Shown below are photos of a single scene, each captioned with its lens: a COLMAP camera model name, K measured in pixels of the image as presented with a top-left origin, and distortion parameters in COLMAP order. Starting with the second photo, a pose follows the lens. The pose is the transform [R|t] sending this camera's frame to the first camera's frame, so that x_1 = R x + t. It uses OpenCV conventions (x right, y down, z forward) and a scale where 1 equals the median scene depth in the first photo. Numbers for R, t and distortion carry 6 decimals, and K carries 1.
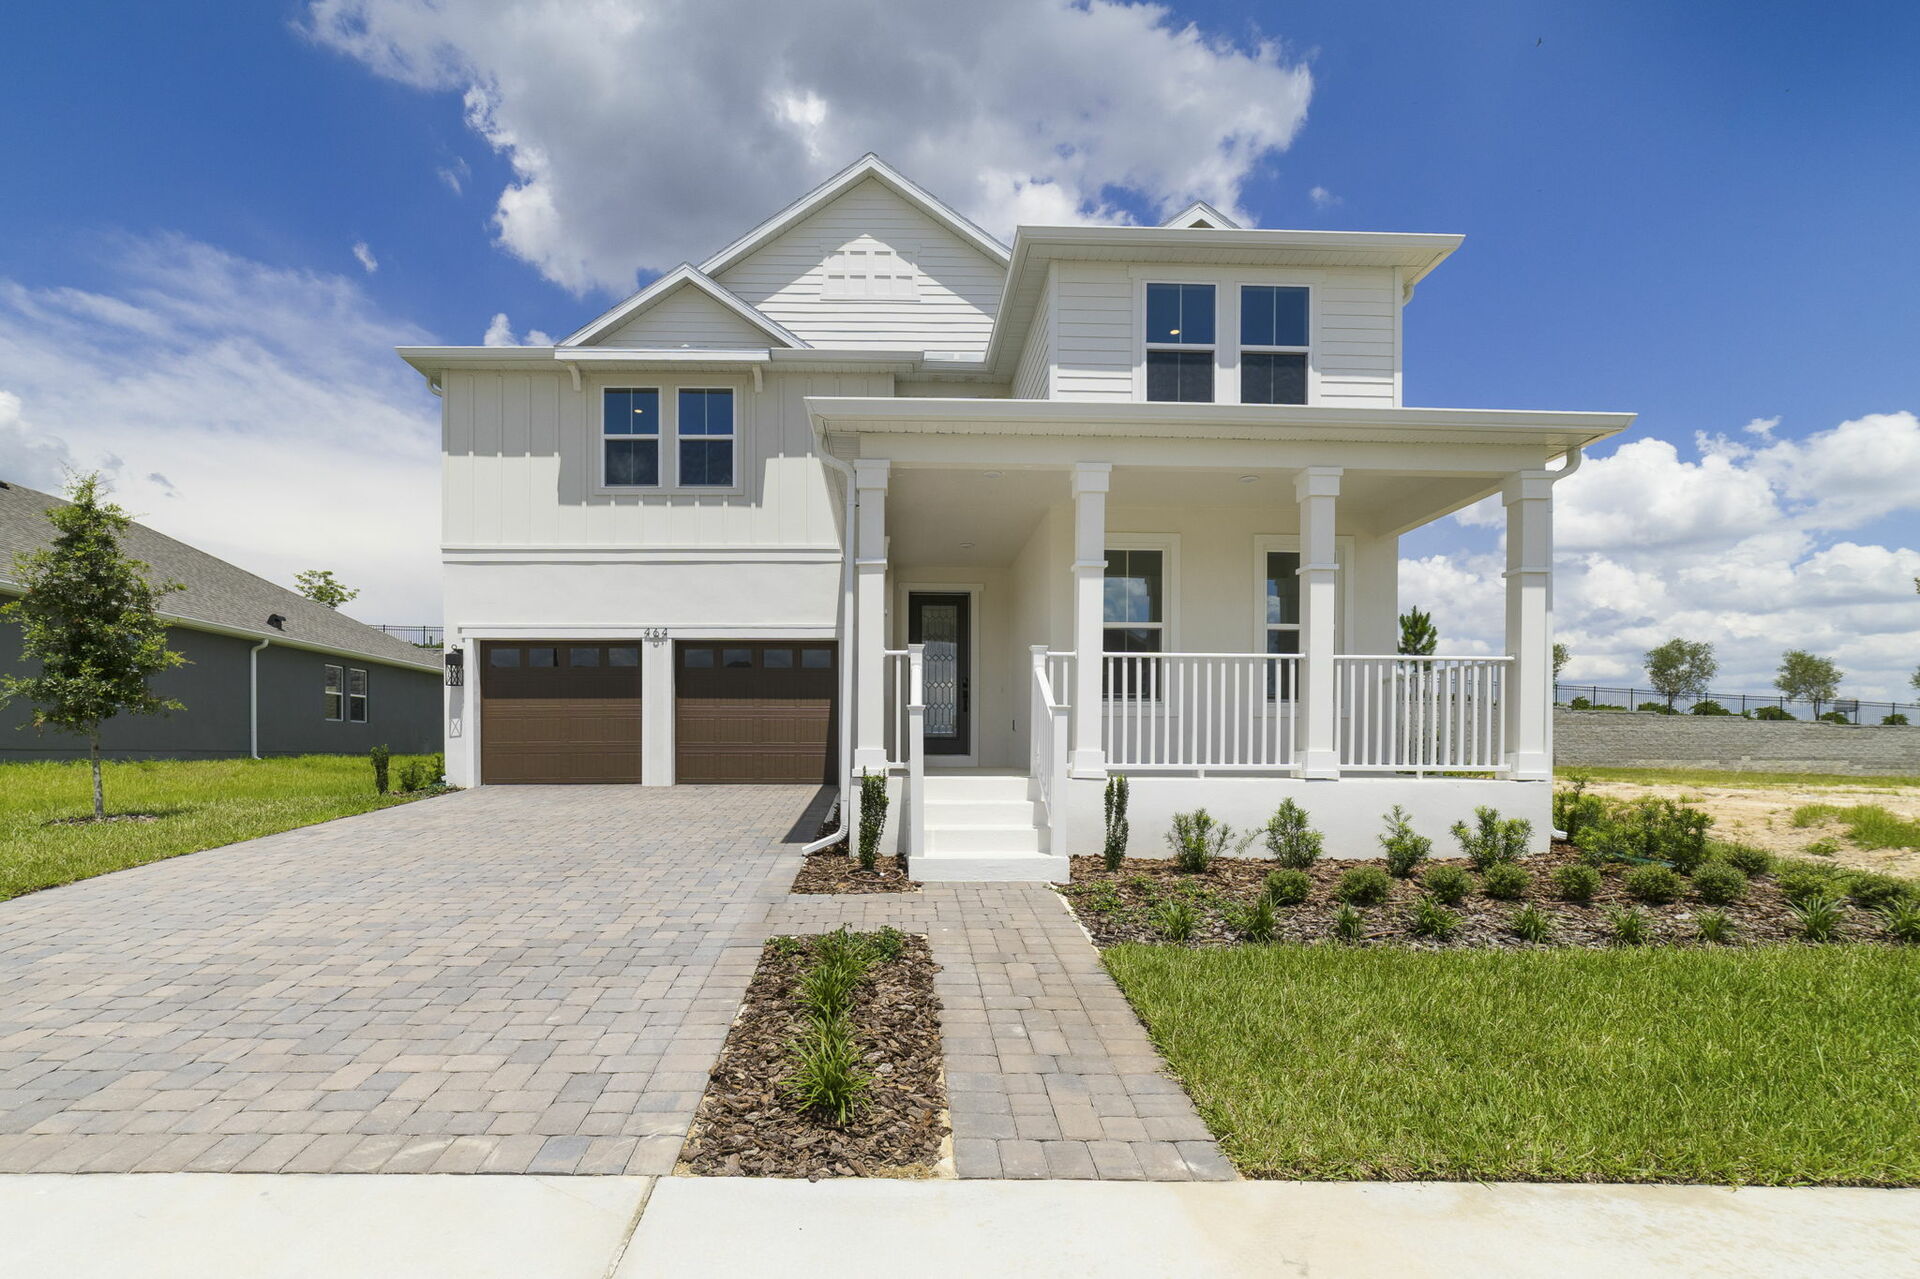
lens RADIAL K [[787.2, 0, 960.0], [0, 787.2, 639.5], [0, 0, 1]] dist [-0.000424, 0.000259]
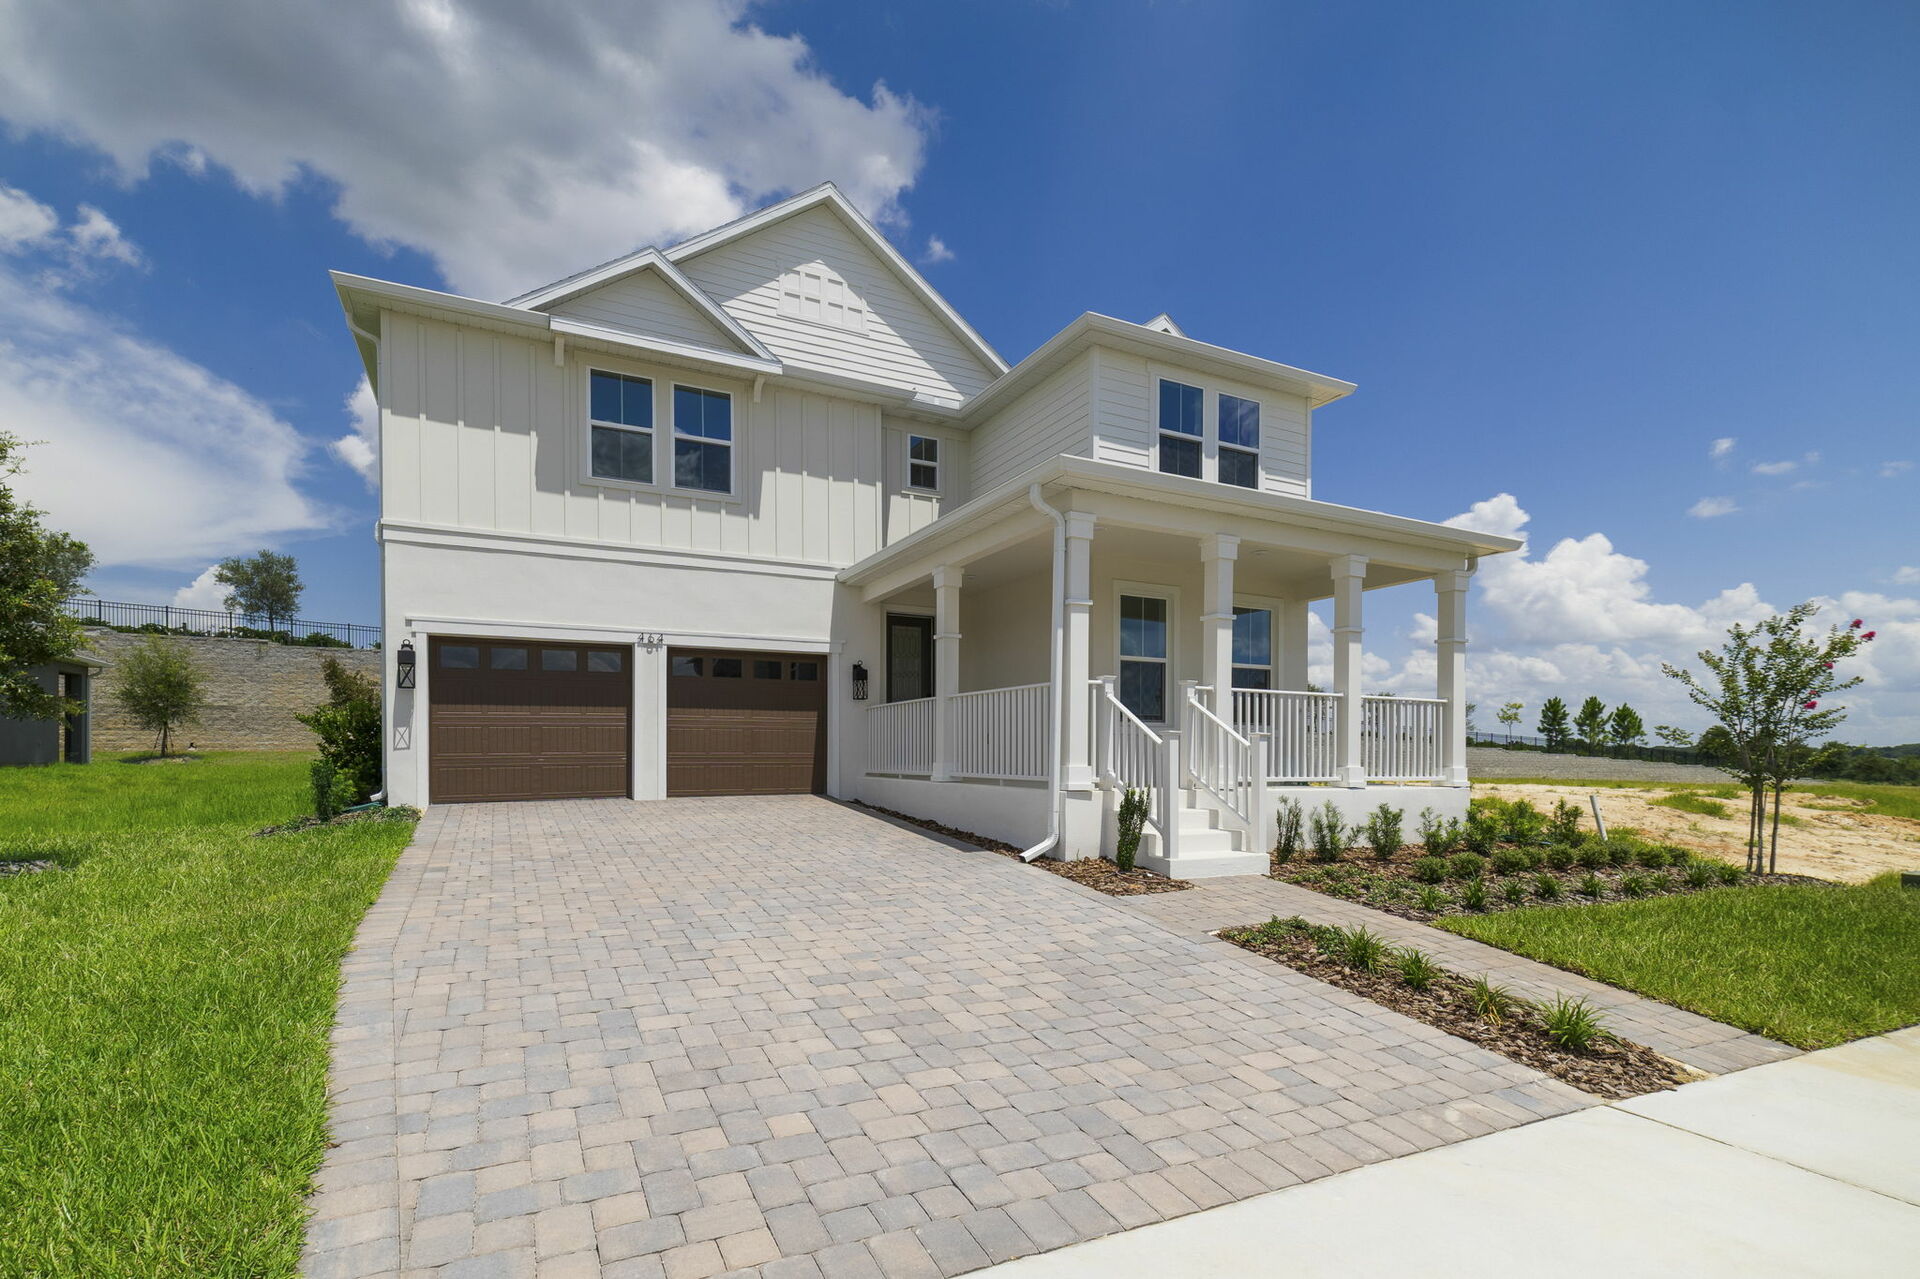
lens RADIAL K [[729.9, 0, 960.9], [0, 729.9, 650.5], [0, 0, 1]] dist [0.023052, 0.000113]
pose [[0.932829, 0.052246, 0.356510, -0.383860], [-0.052278, 0.998587, -0.009552, -0.005454], [-0.356506, -0.009727, 0.934243, 0.041319]]
